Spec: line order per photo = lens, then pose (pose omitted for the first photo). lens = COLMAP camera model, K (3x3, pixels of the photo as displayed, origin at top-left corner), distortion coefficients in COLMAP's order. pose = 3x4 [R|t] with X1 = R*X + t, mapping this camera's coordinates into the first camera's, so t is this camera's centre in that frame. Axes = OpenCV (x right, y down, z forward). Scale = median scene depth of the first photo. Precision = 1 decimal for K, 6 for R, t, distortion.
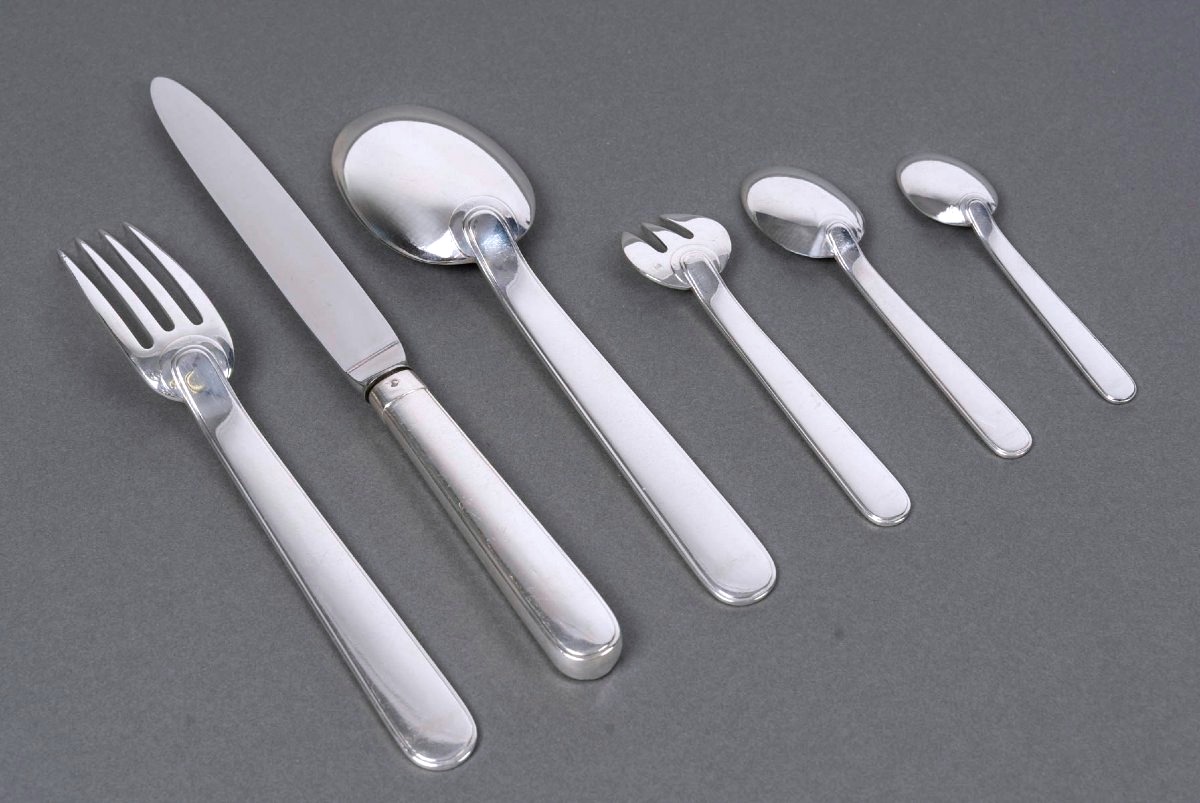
lens RADIAL K [[2594.3, 0, 600.0], [0, 2594.3, 401.5], [0, 0, 1]] dist [0.029505, 0.455356]
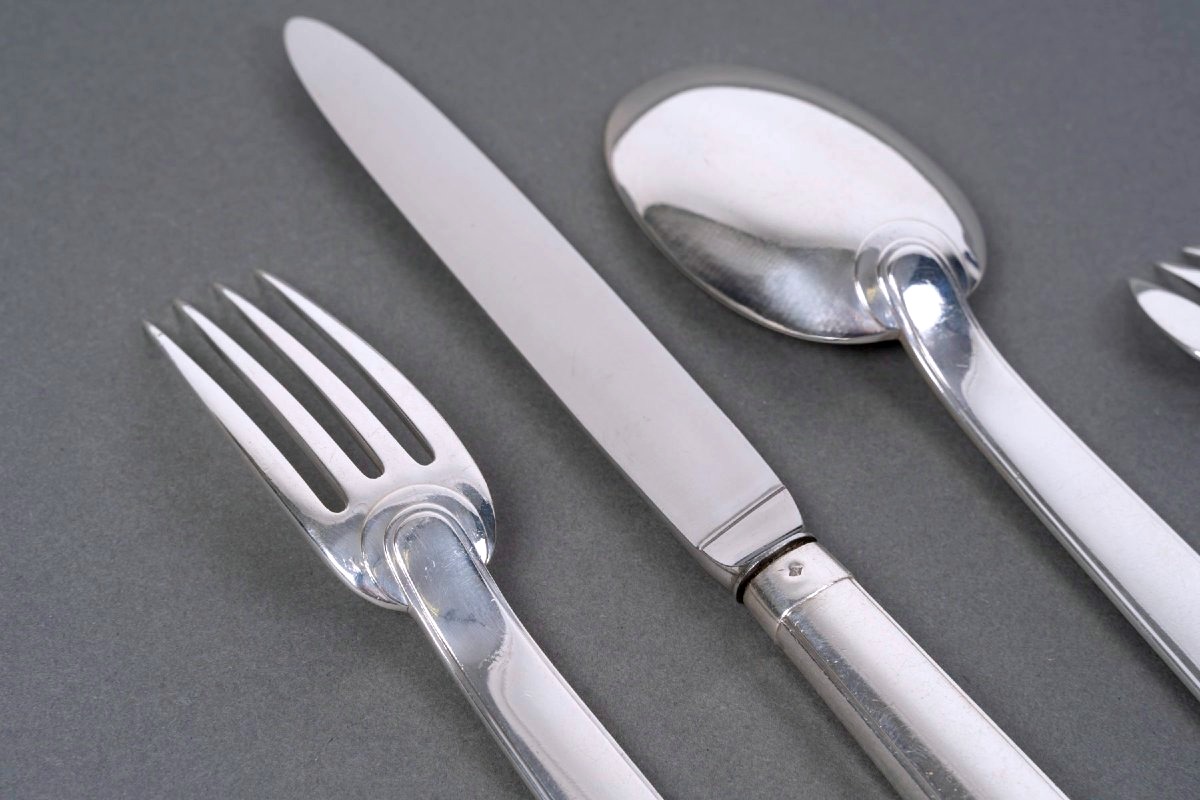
lens RADIAL K [[2594.3, 0, 600.0], [0, 2594.3, 400.0], [0, 0, 1]] dist [0.029505, 0.455356]
pose [[0.999198, -0.011777, 0.038263, -0.135063], [0.011699, 0.999929, 0.002276, -0.042486], [-0.038287, -0.001826, 0.999265, 0.443209]]
